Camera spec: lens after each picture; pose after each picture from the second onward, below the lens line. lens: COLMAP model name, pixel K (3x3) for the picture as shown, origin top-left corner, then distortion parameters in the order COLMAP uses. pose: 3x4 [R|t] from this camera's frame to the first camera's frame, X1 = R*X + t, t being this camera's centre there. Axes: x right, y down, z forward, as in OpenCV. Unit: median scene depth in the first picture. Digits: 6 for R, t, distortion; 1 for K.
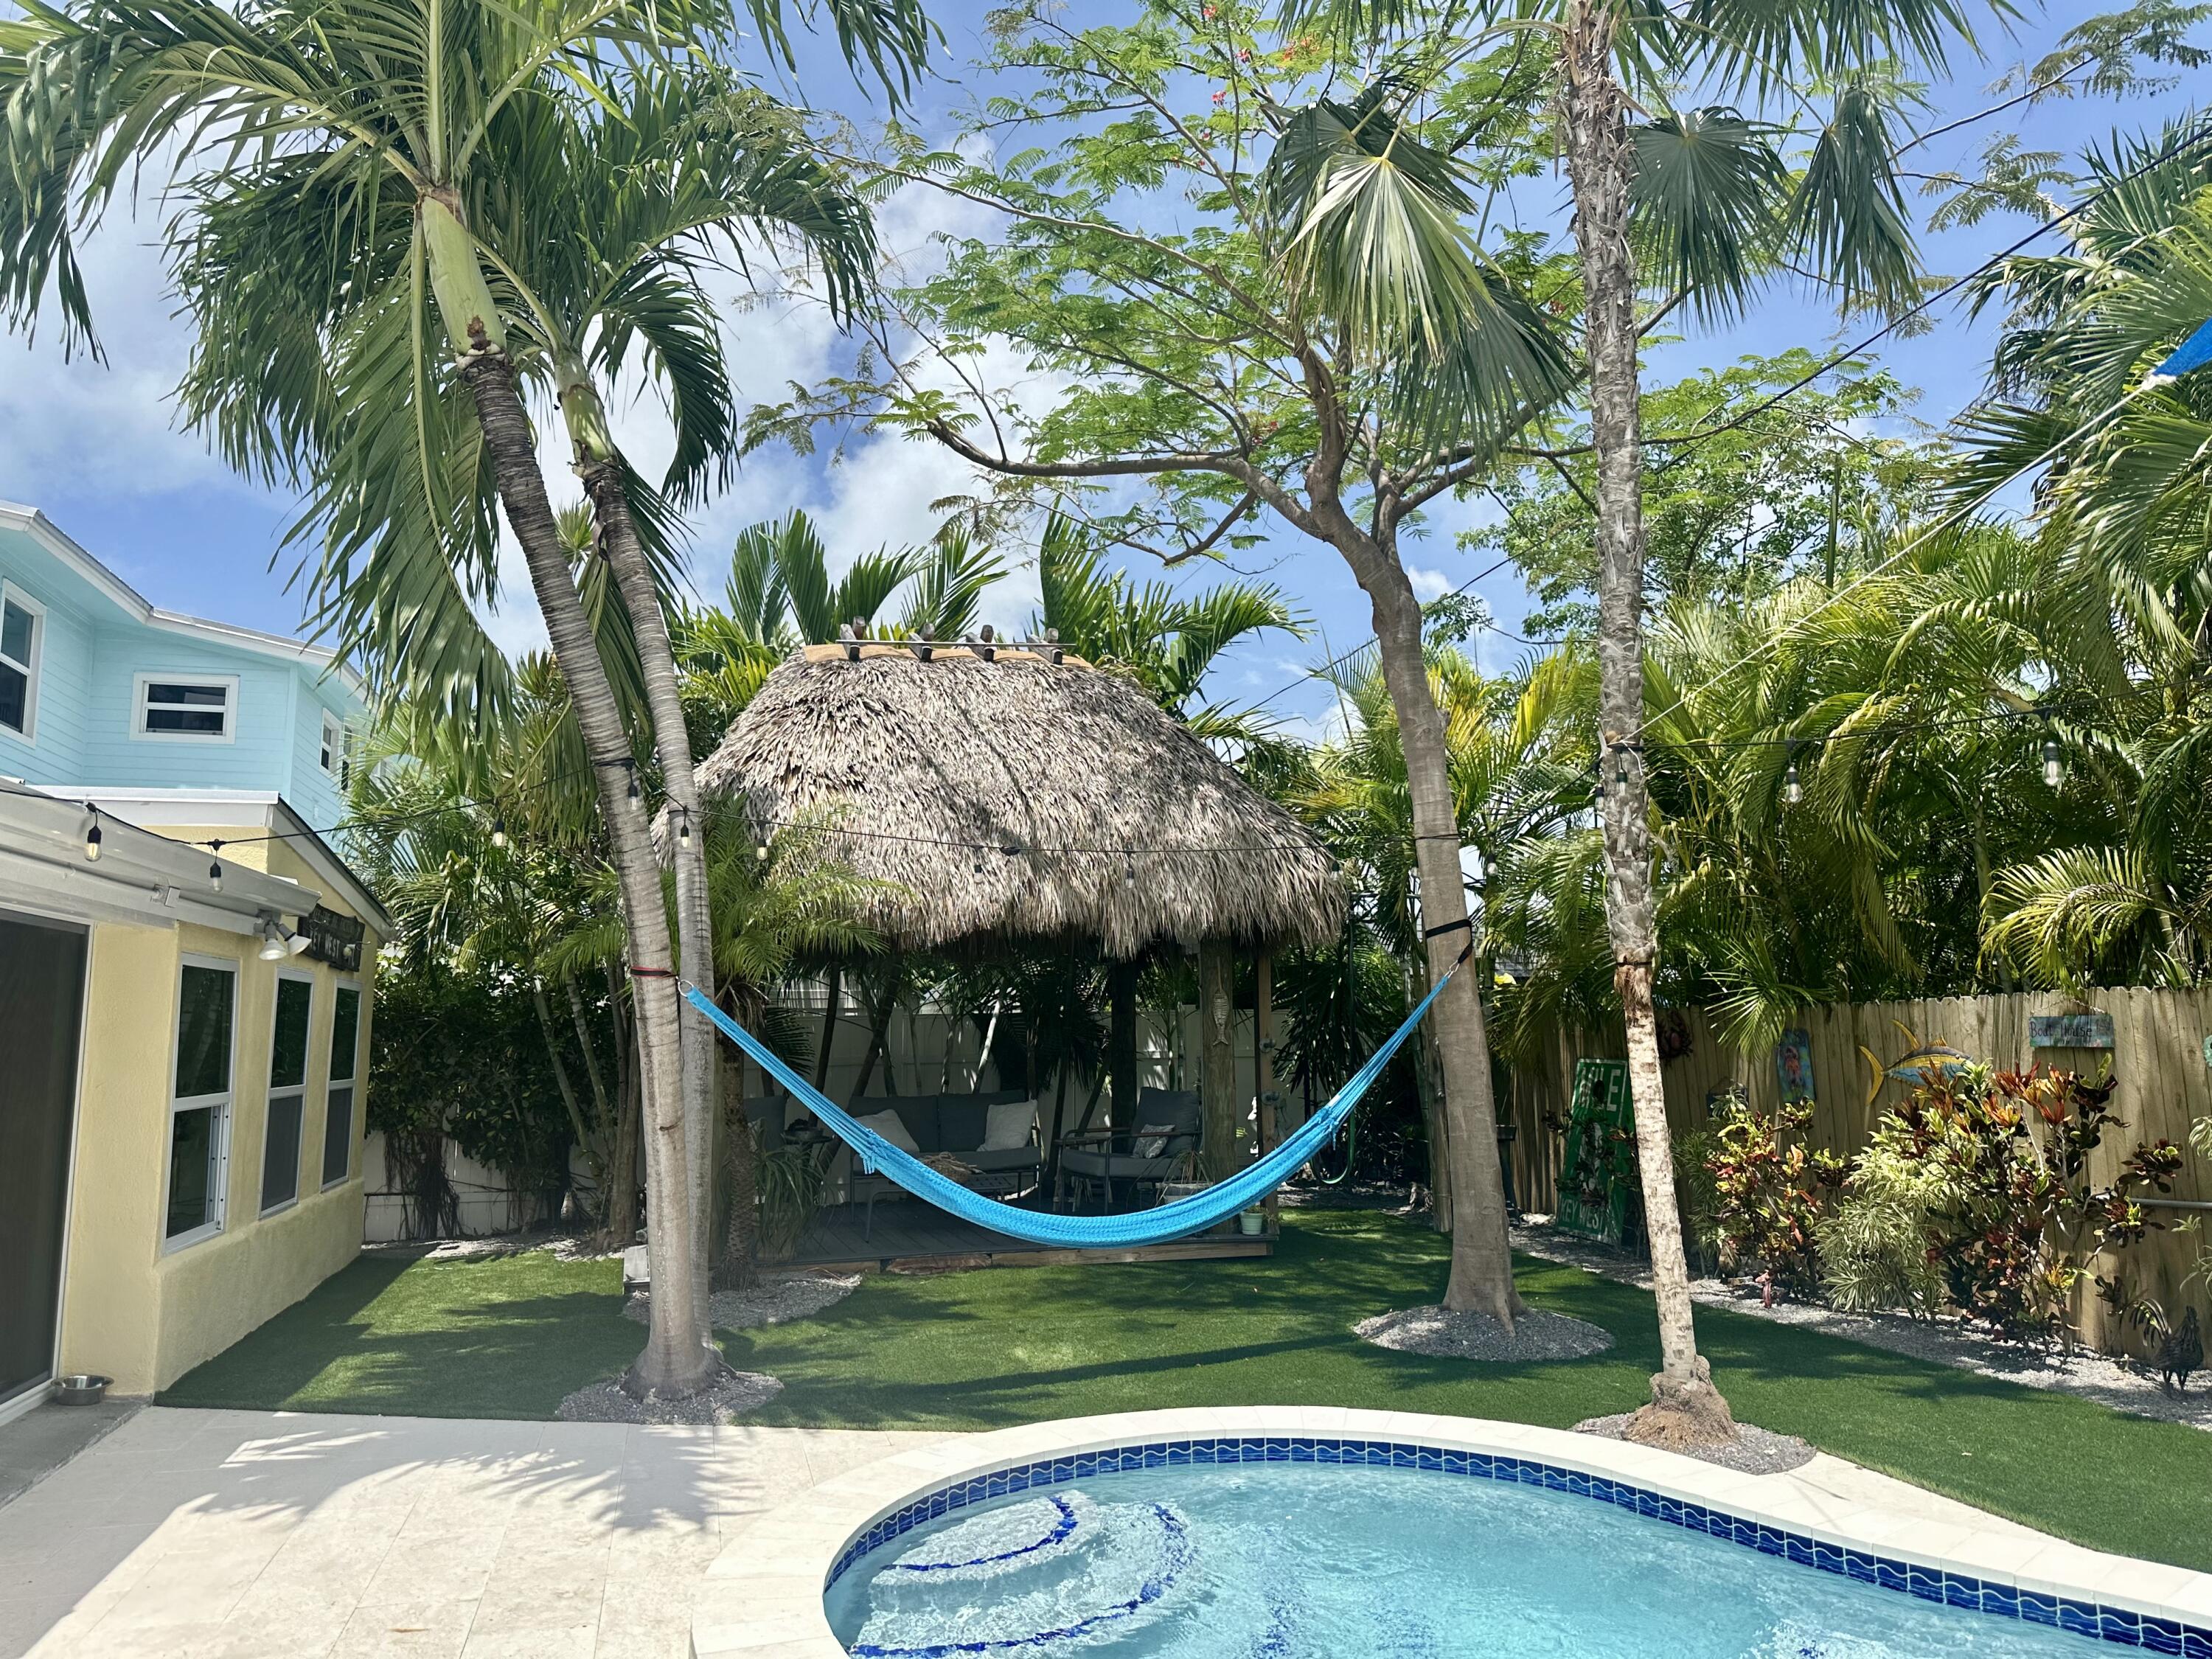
lens RADIAL K [[1577.0, 0, 1106.0], [0, 1577.0, 829.5], [0, 0, 1]] dist [0.138820, -0.160113]
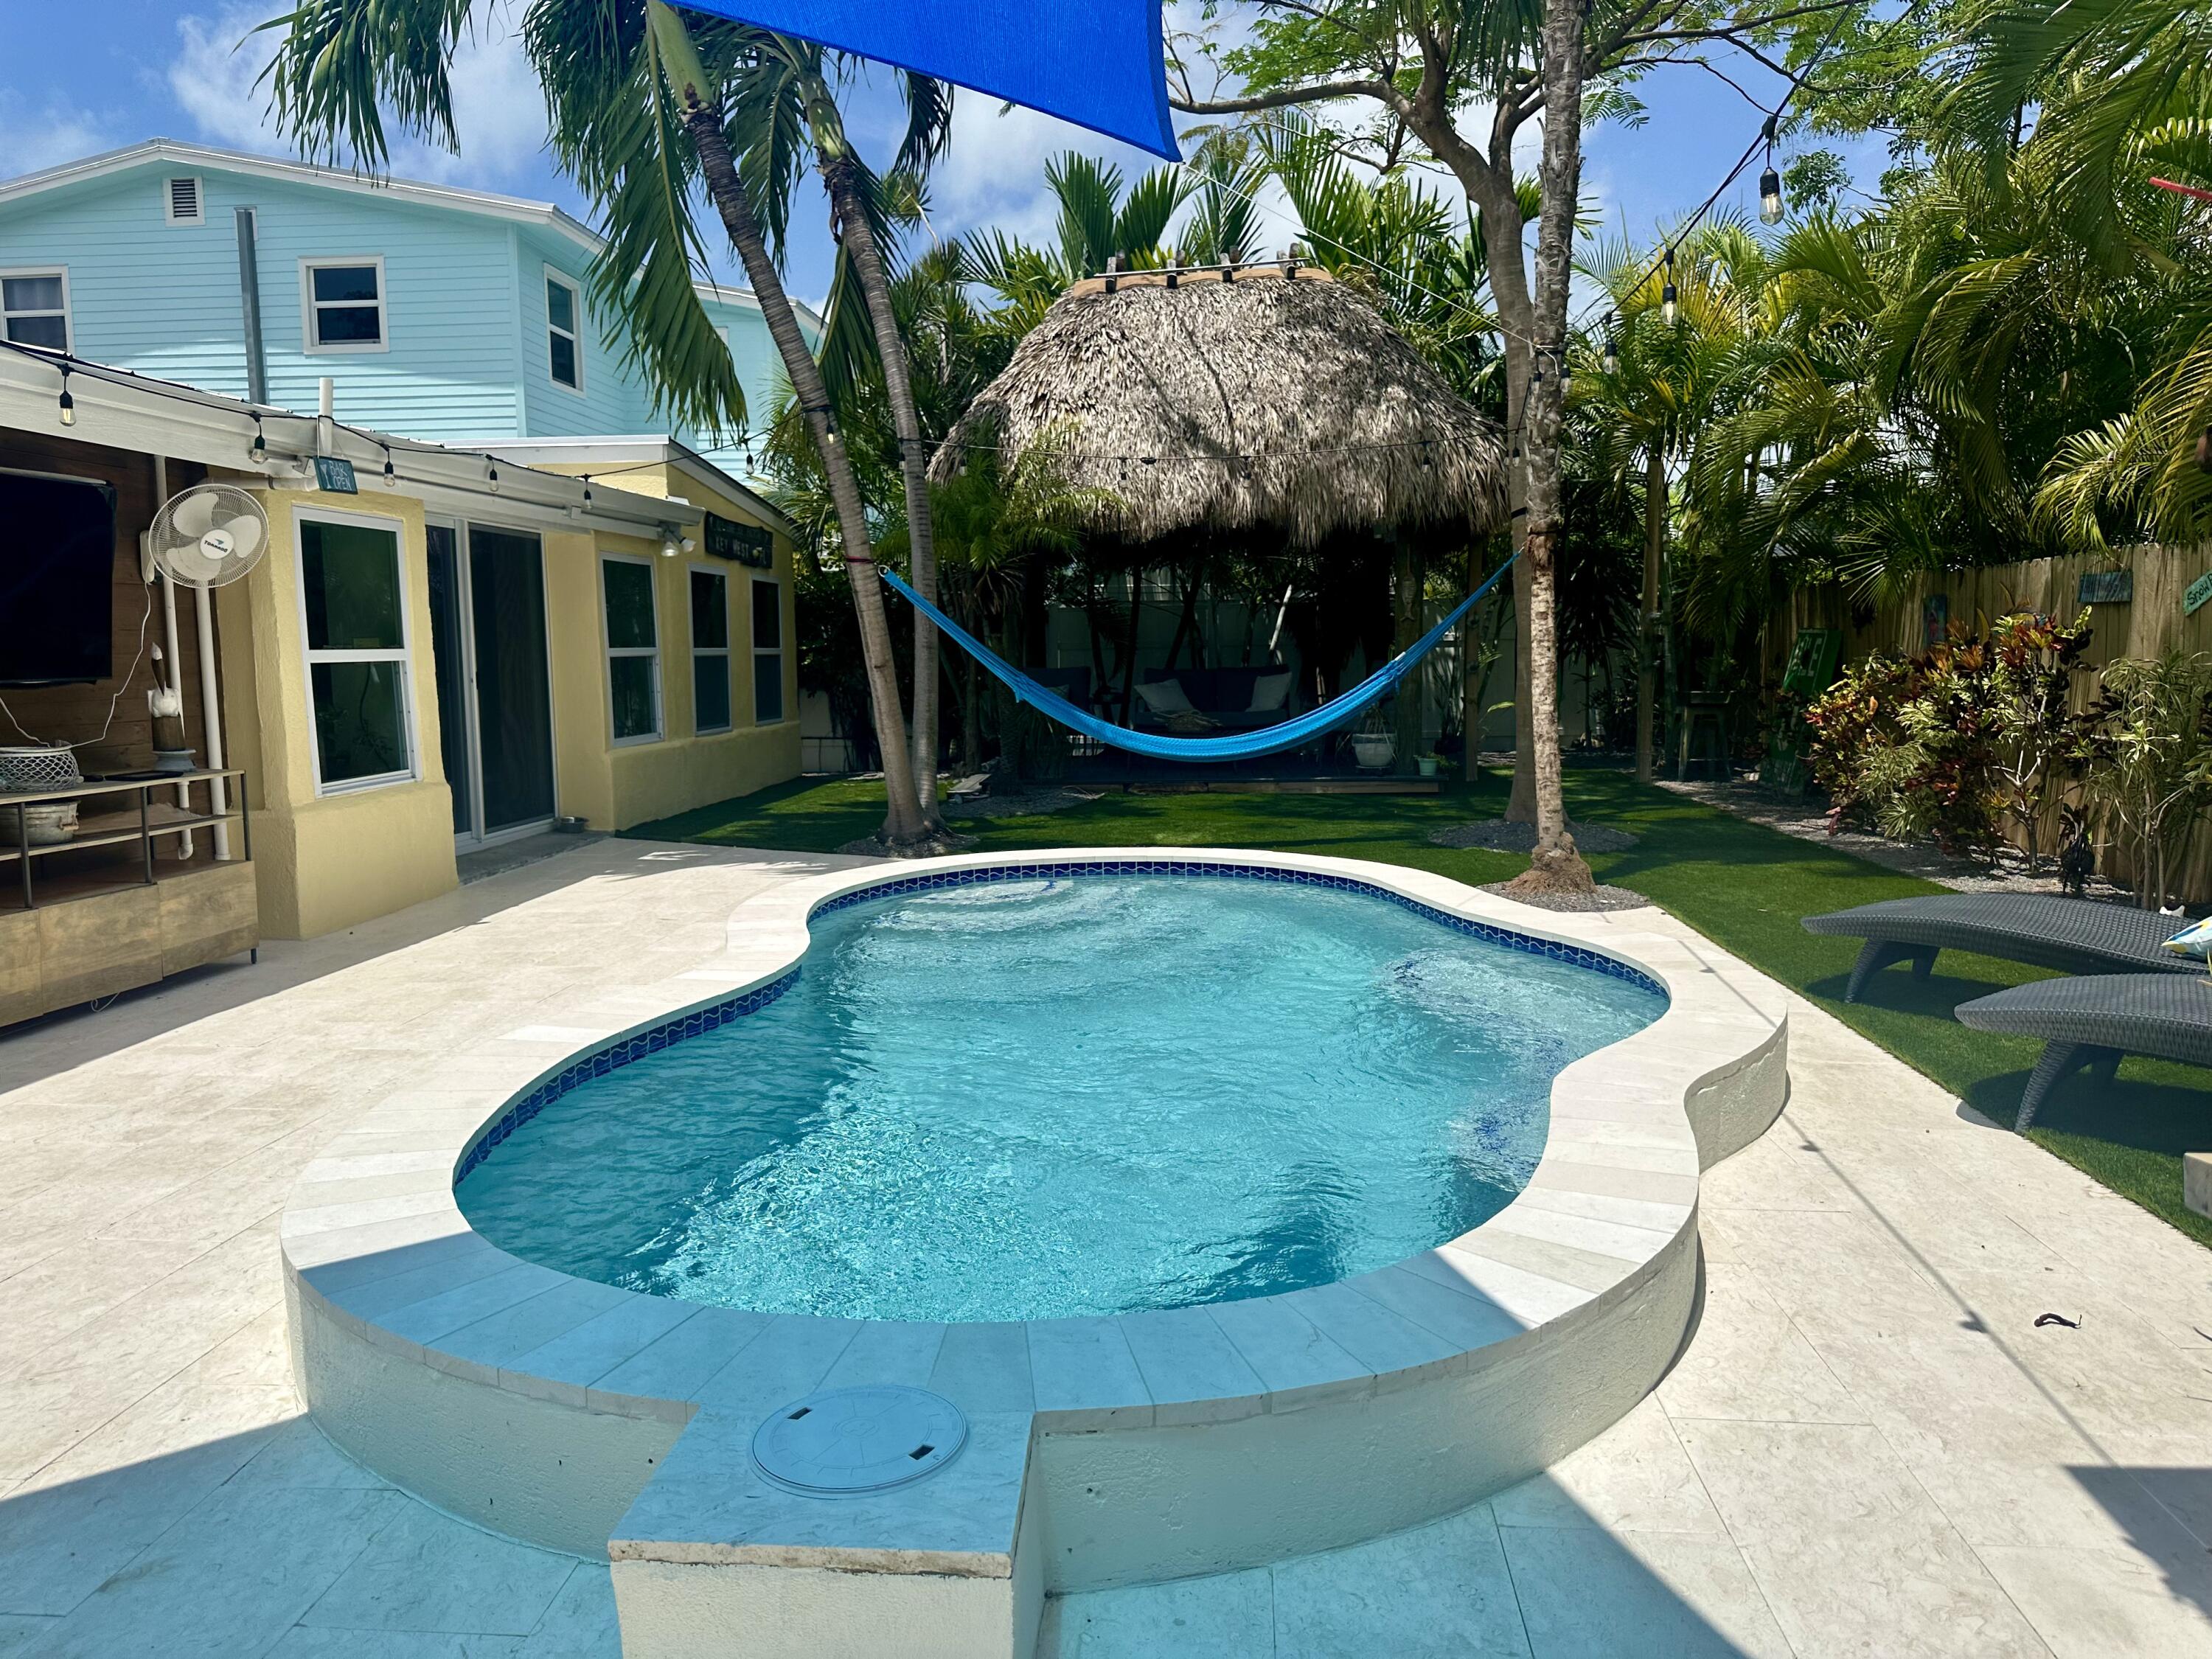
lens RADIAL K [[1566.0, 0, 1106.0], [0, 1566.0, 829.5], [0, 0, 1]] dist [0.136601, -0.227922]
pose [[0.946714, 0.032688, -0.320412, 0.274404], [0.047242, 0.969983, 0.238539, -0.002280], [0.318591, -0.240965, 0.916753, -0.203999]]
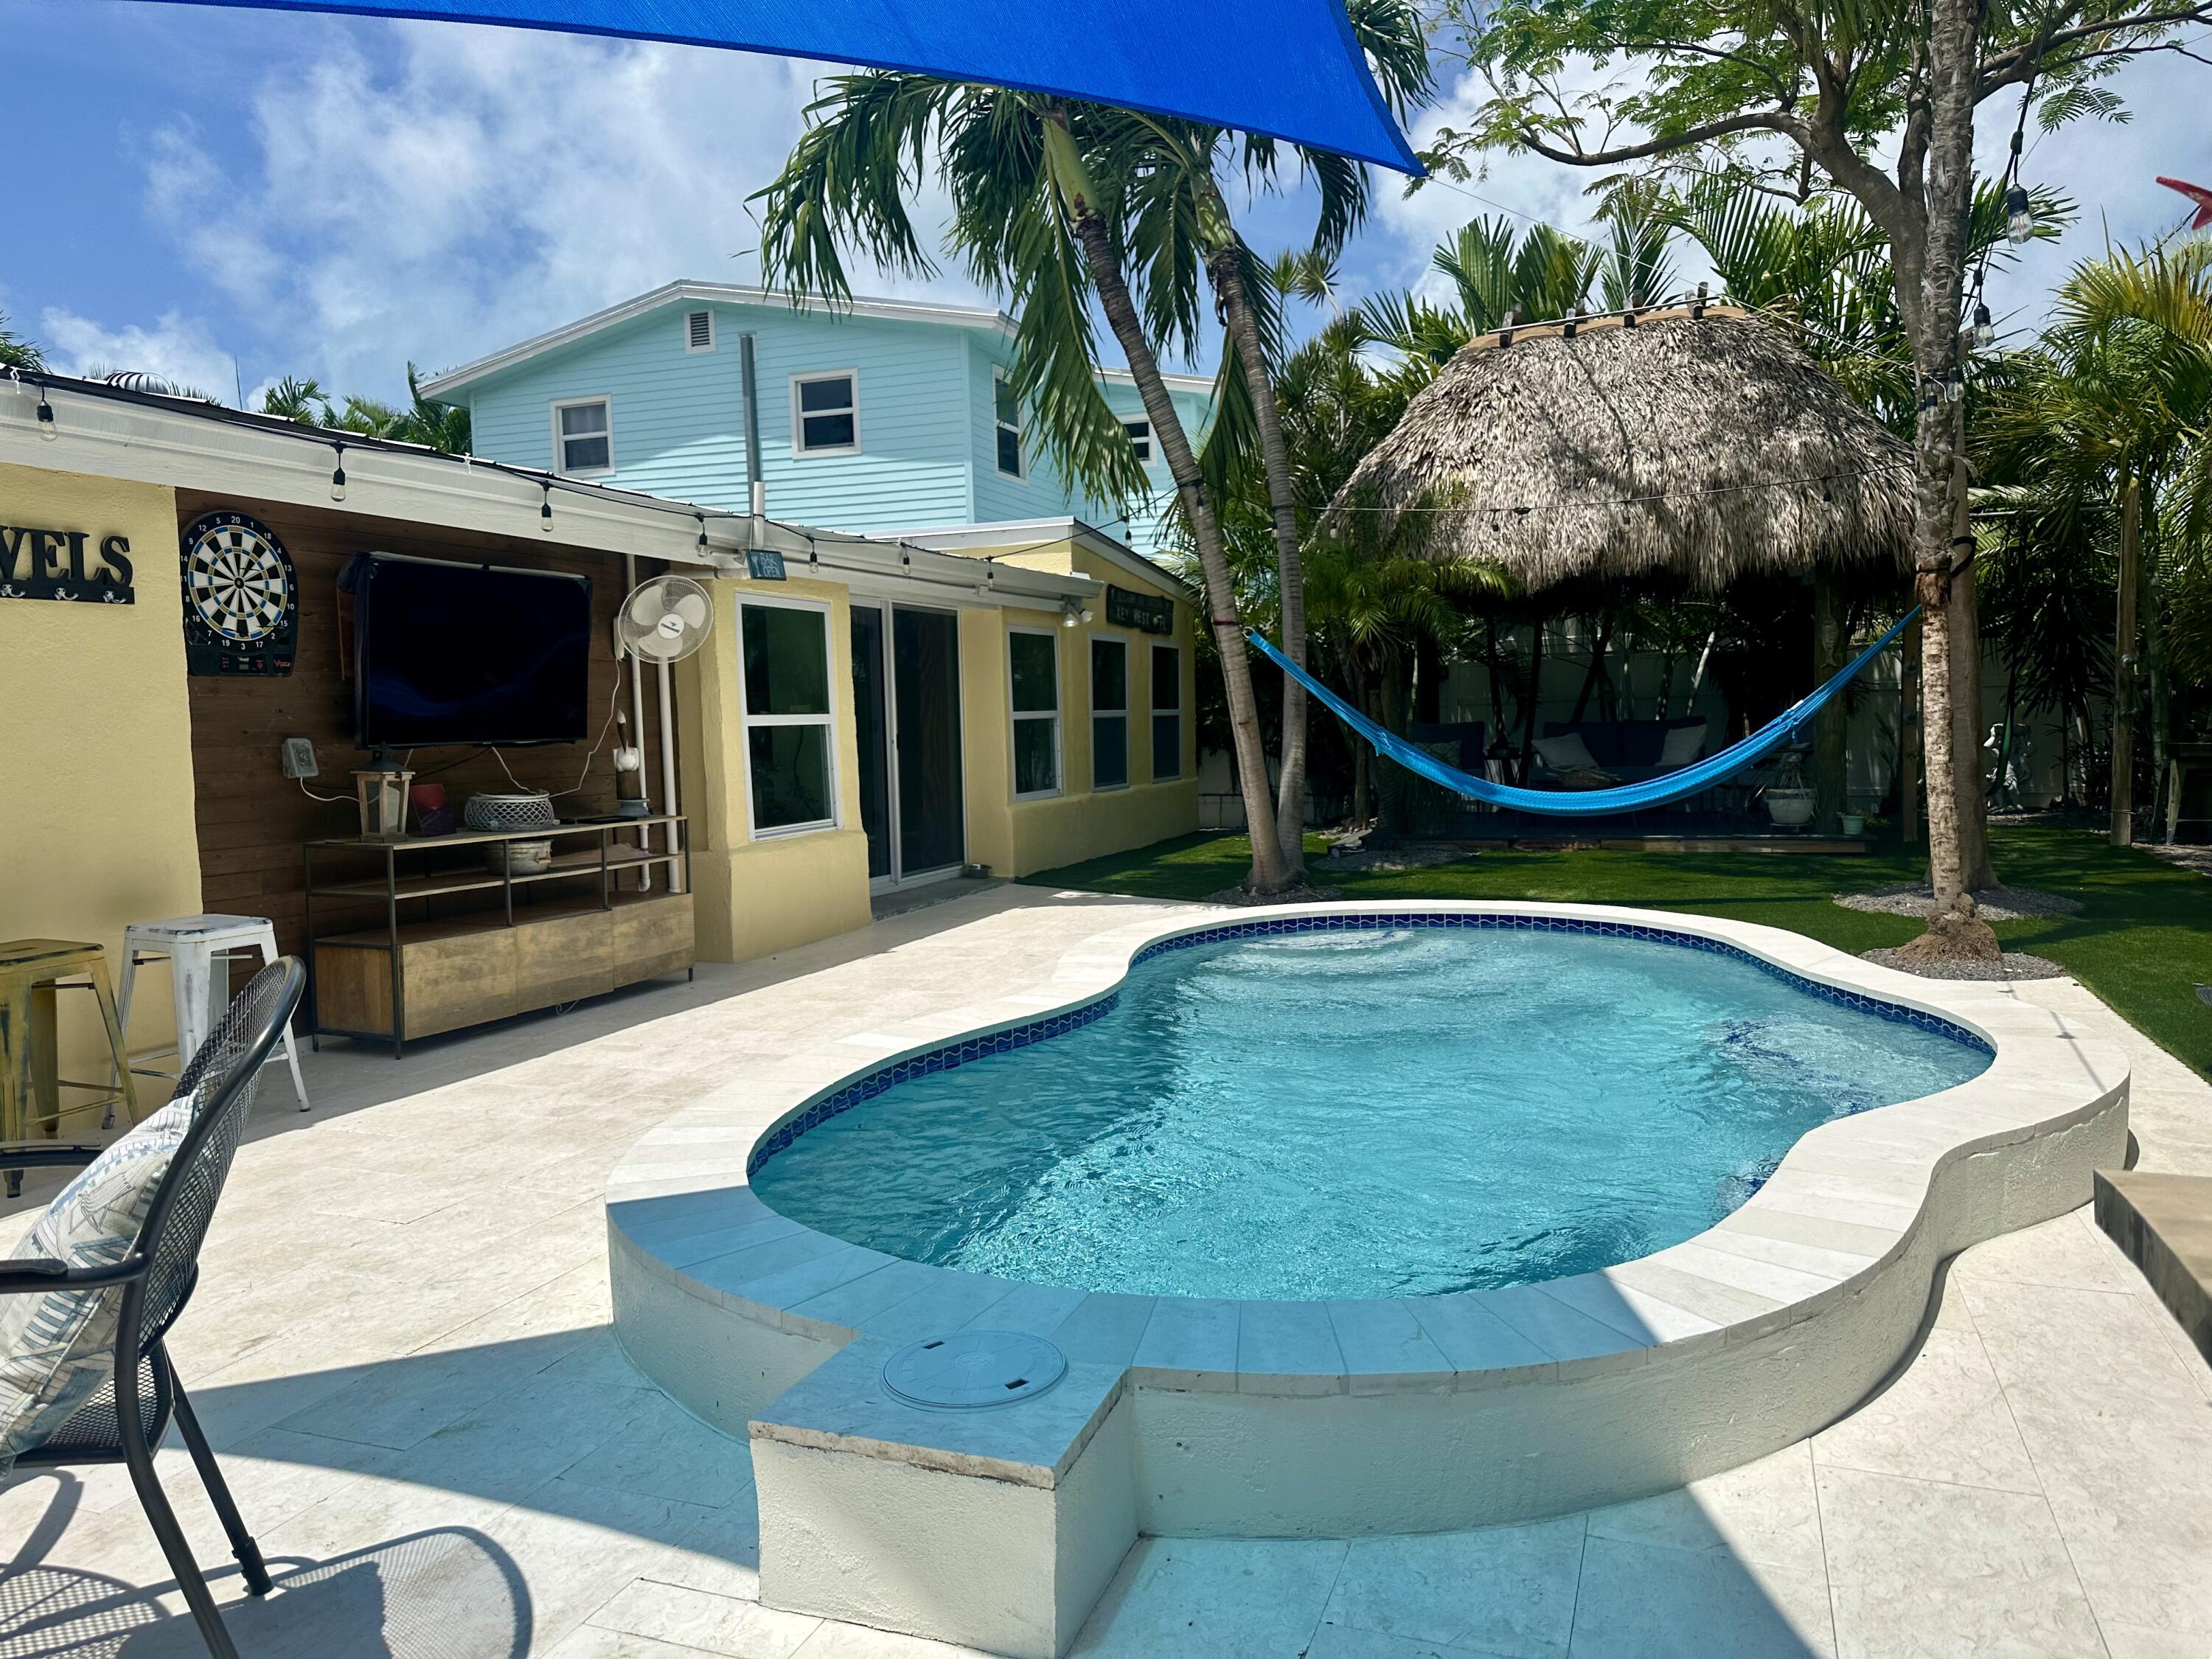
lens RADIAL K [[1558.3, 0, 1107.8], [0, 1558.3, 843.3], [0, 0, 1]] dist [0.139638, -0.191488]
pose [[0.820778, 0.032723, -0.570309, 0.336910], [0.092862, 0.977435, 0.189729, 0.001129], [0.563649, -0.208686, 0.799218, -0.207147]]
